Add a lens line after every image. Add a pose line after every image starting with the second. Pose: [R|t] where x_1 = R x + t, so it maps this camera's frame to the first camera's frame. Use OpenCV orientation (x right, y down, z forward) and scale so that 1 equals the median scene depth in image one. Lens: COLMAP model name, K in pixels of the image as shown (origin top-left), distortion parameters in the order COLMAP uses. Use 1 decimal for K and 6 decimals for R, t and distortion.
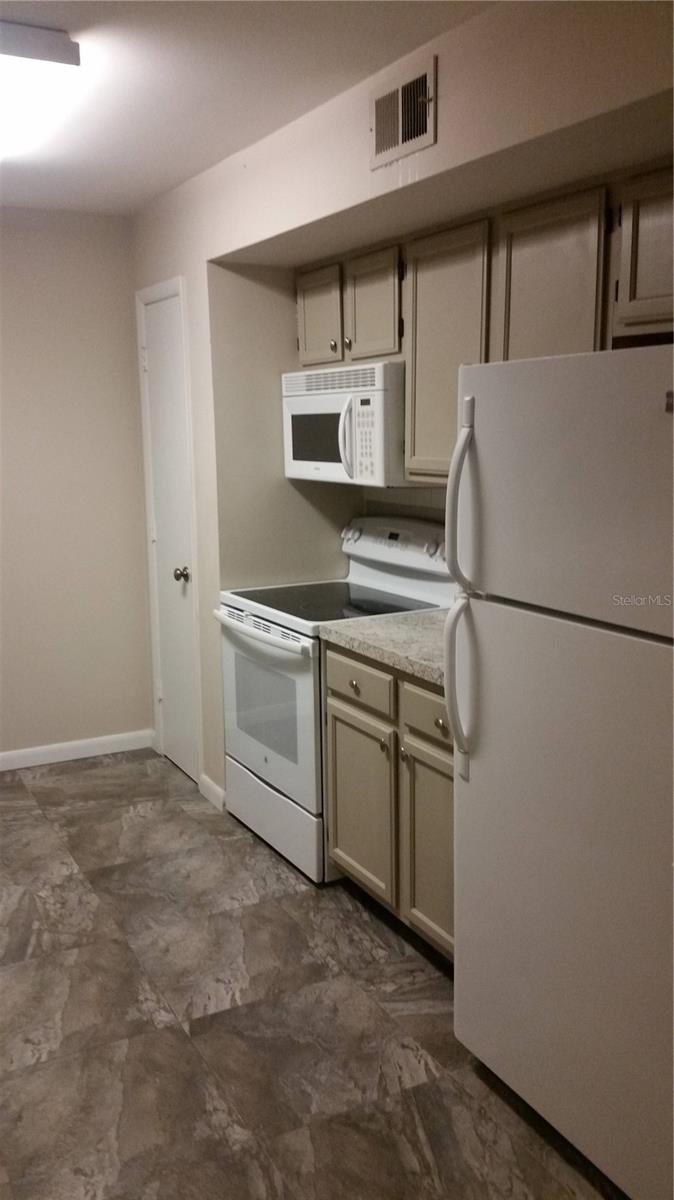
lens RADIAL K [[1002.3, 0, 337.0], [0, 1002.3, 600.0], [0, 0, 1]] dist [0.135776, -0.342009]
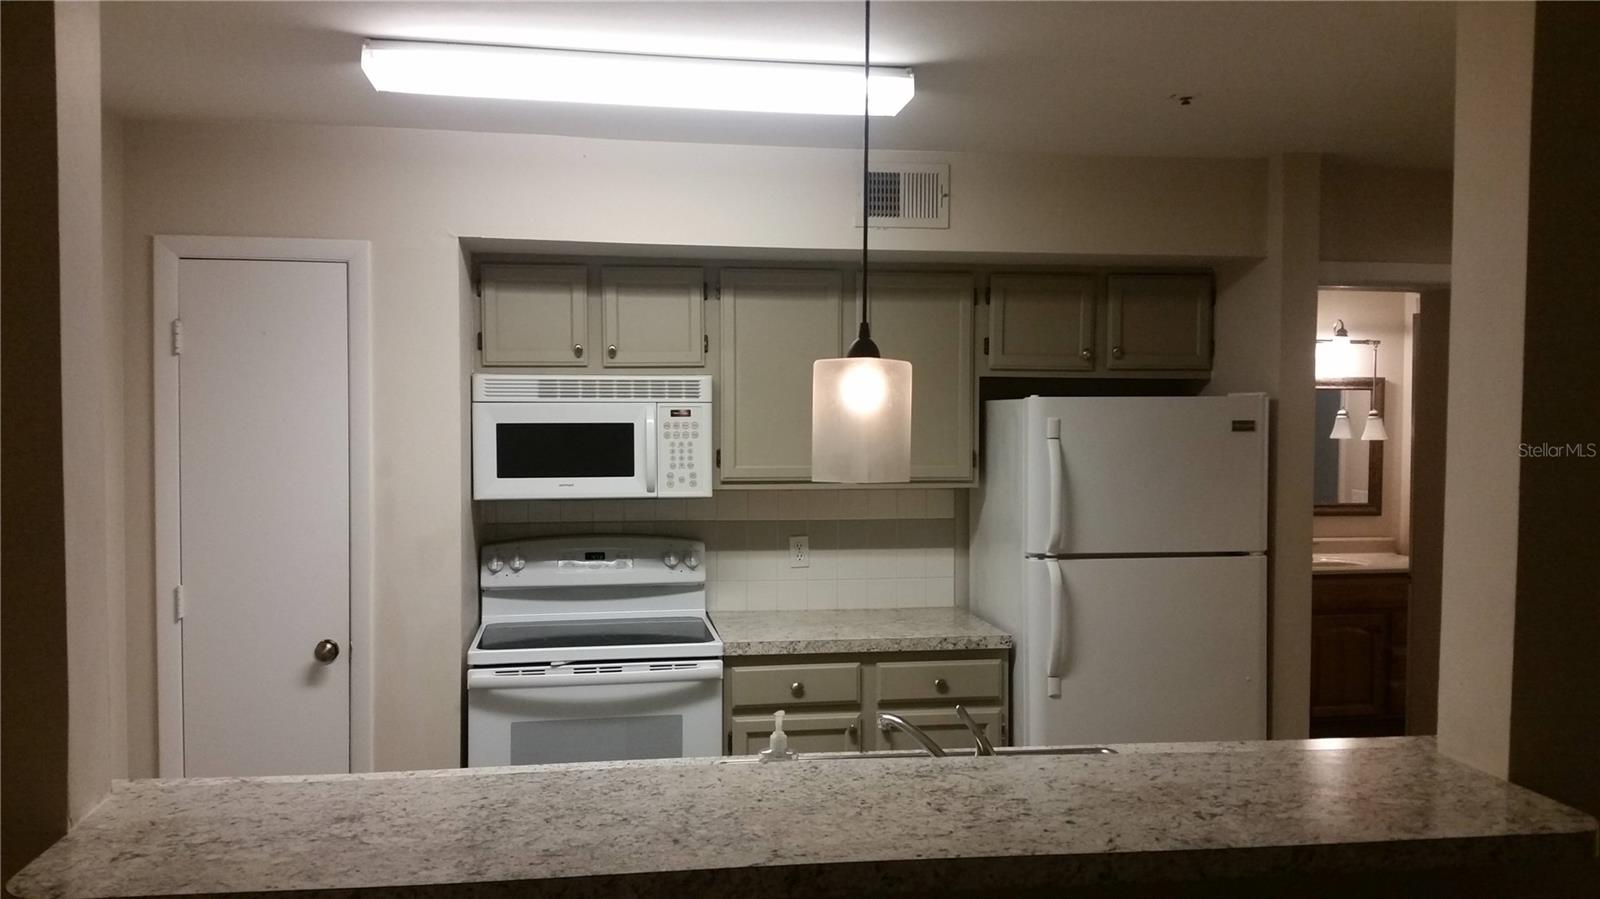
lens RADIAL K [[1336.3, 0, 800.0], [0, 1336.3, 449.5], [0, 0, 1]] dist [0.135776, -0.342009]
pose [[0.313975, -0.016611, 0.949286, -1.239870], [0.160835, 0.986327, -0.035937, -0.101988], [-0.935709, 0.163962, 0.312354, 0.519745]]
